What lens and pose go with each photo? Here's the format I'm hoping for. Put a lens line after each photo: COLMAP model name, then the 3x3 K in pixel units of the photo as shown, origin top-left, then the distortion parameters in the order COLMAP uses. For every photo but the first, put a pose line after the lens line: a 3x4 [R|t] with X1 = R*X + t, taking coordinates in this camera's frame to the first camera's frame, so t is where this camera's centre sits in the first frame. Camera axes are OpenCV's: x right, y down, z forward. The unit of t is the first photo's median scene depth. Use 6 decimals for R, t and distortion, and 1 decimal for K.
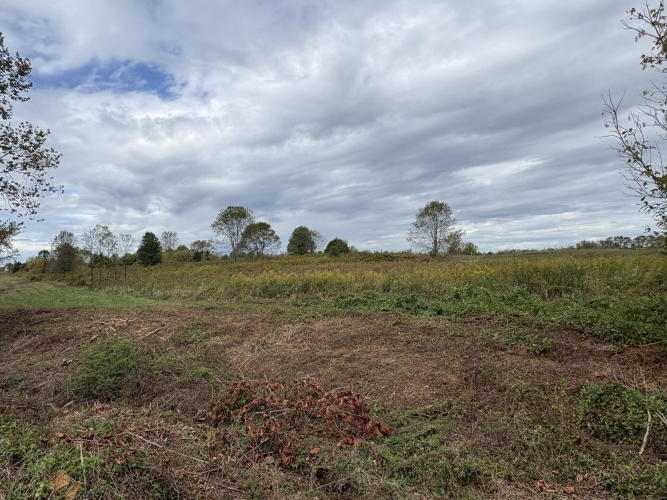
lens RADIAL K [[450.4, 0, 333.5], [0, 450.4, 250.0], [0, 0, 1]] dist [0.004609, 0.006609]
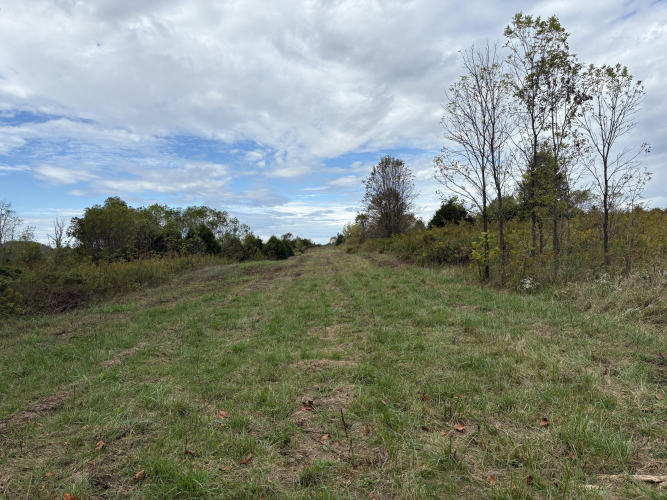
lens RADIAL K [[505.7, 0, 325.1], [0, 505.7, 248.6], [0, 0, 1]] dist [0.069408, -0.064120]
pose [[0.796481, 0.005181, -0.604641, -0.239547], [0.024676, 0.998852, 0.041064, 0.029817], [0.604160, -0.047627, 0.795439, 0.389219]]
